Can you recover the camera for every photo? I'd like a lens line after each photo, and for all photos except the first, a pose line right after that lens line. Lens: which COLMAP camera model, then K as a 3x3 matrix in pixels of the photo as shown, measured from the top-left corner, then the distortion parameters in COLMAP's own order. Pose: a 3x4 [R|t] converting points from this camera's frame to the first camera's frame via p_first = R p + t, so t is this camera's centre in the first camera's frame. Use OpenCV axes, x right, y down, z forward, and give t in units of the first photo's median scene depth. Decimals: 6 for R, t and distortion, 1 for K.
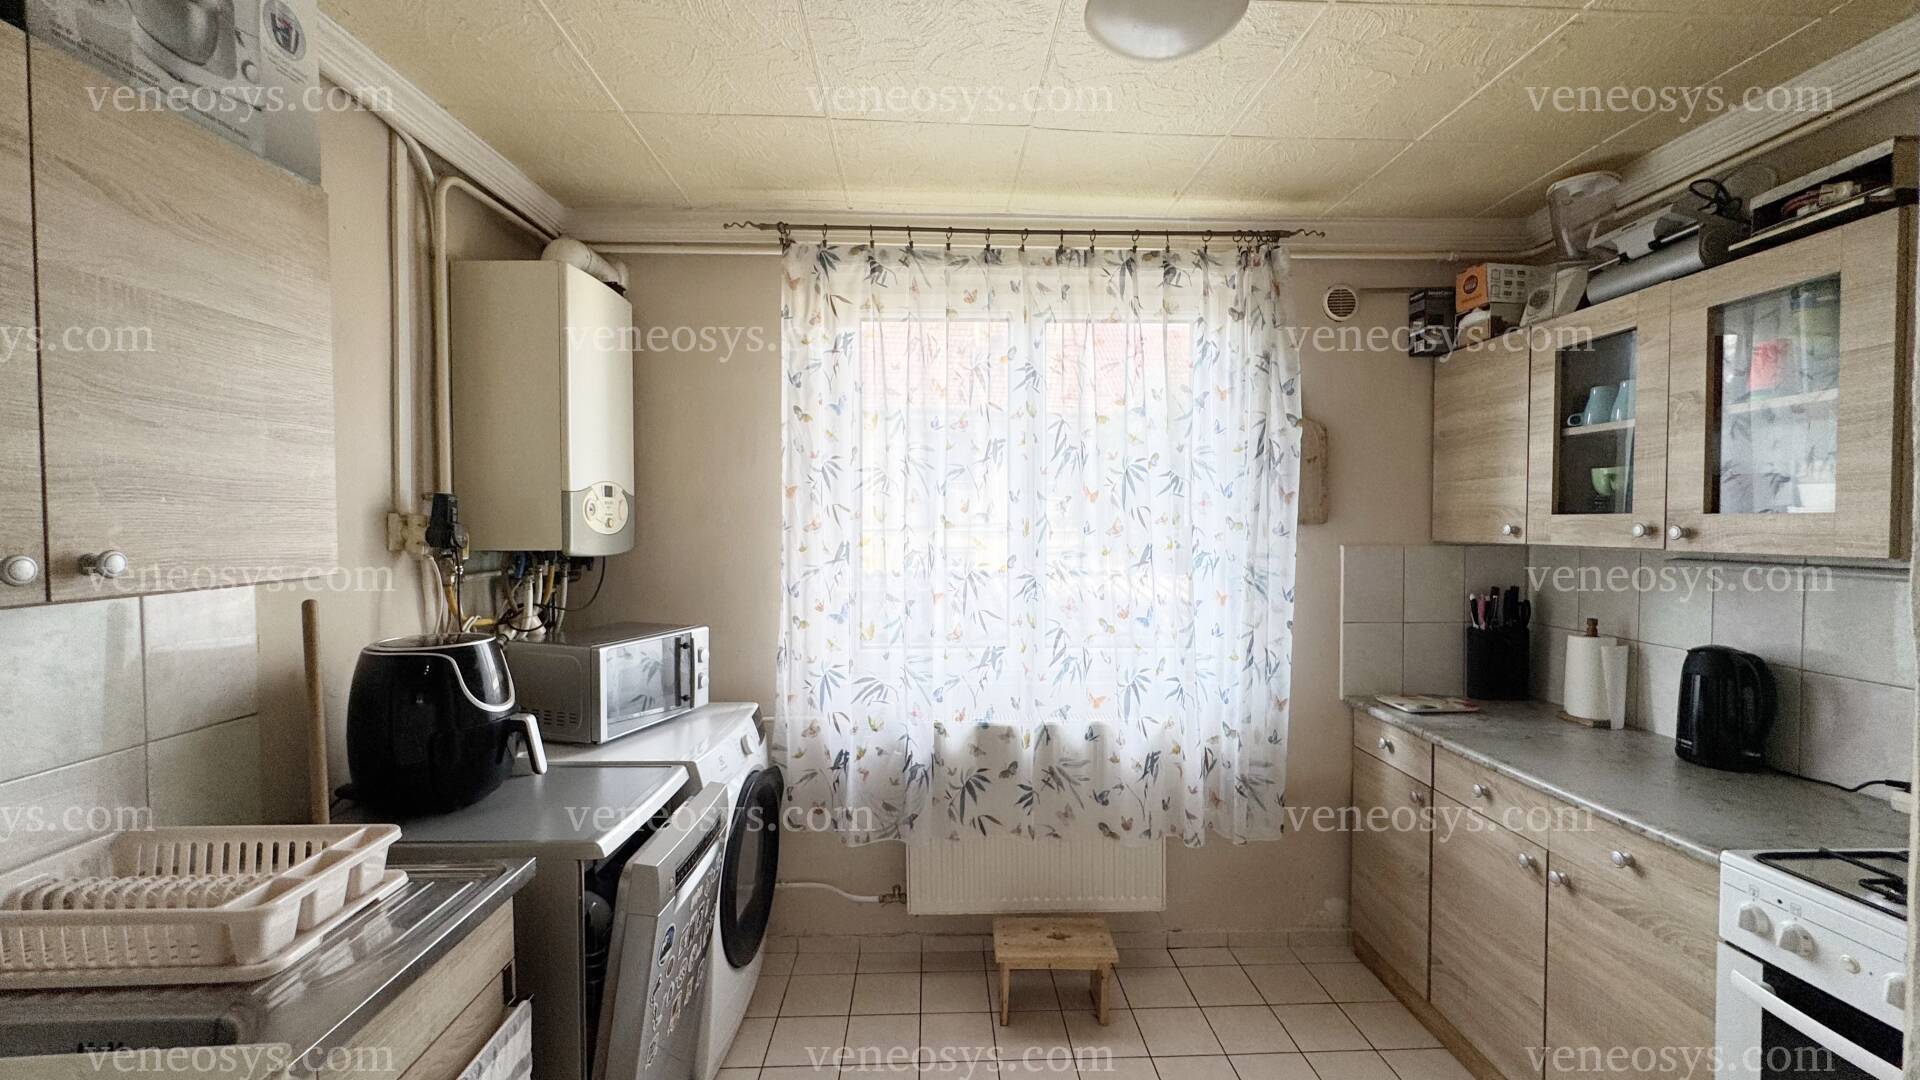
lens RADIAL K [[771.2, 0, 975.7], [0, 771.2, 542.8], [0, 0, 1]] dist [-0.005305, 0.000764]
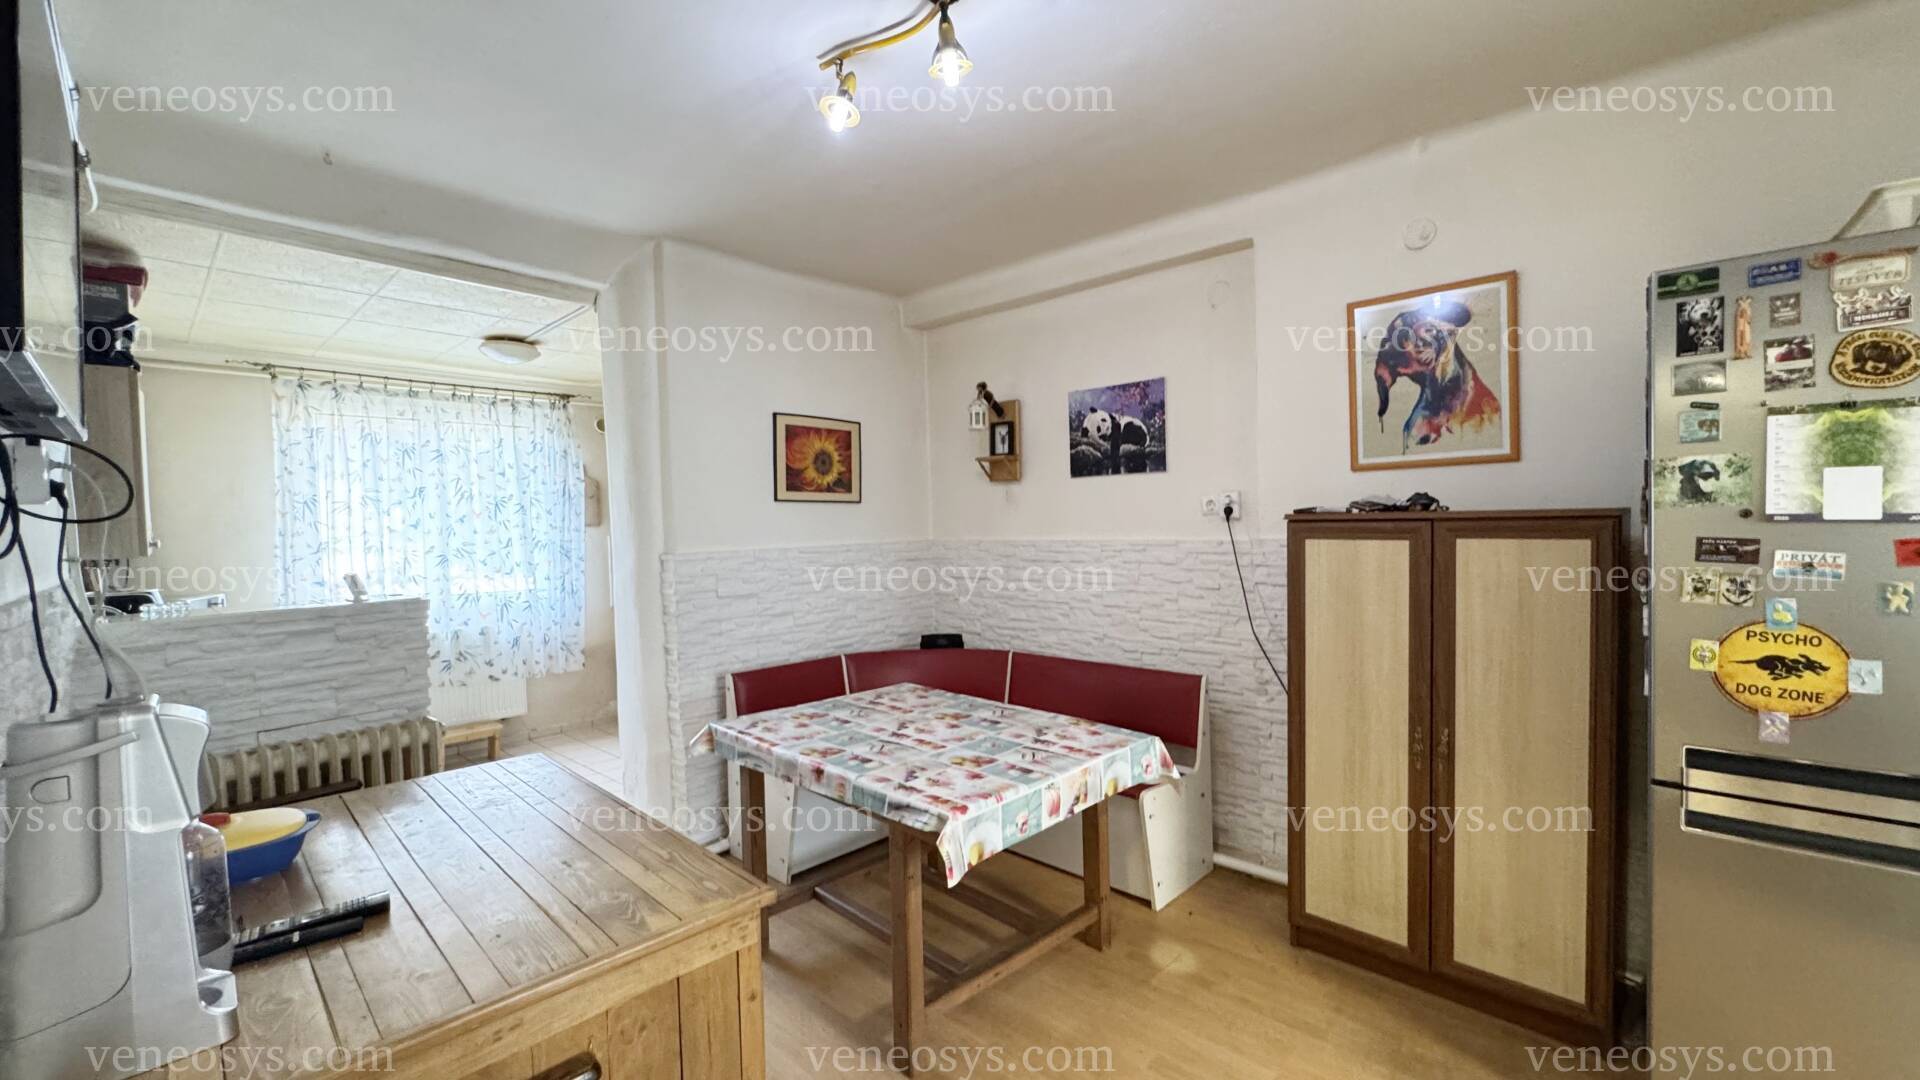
lens RADIAL K [[771.2, 0, 958.5], [0, 771.2, 542.9], [0, 0, 1]] dist [-0.005305, 0.000764]
pose [[0.718559, -0.036341, 0.694516, -0.357182], [0.040847, 0.999115, 0.010019, 0.045116], [-0.694266, 0.021169, 0.719407, -1.369404]]
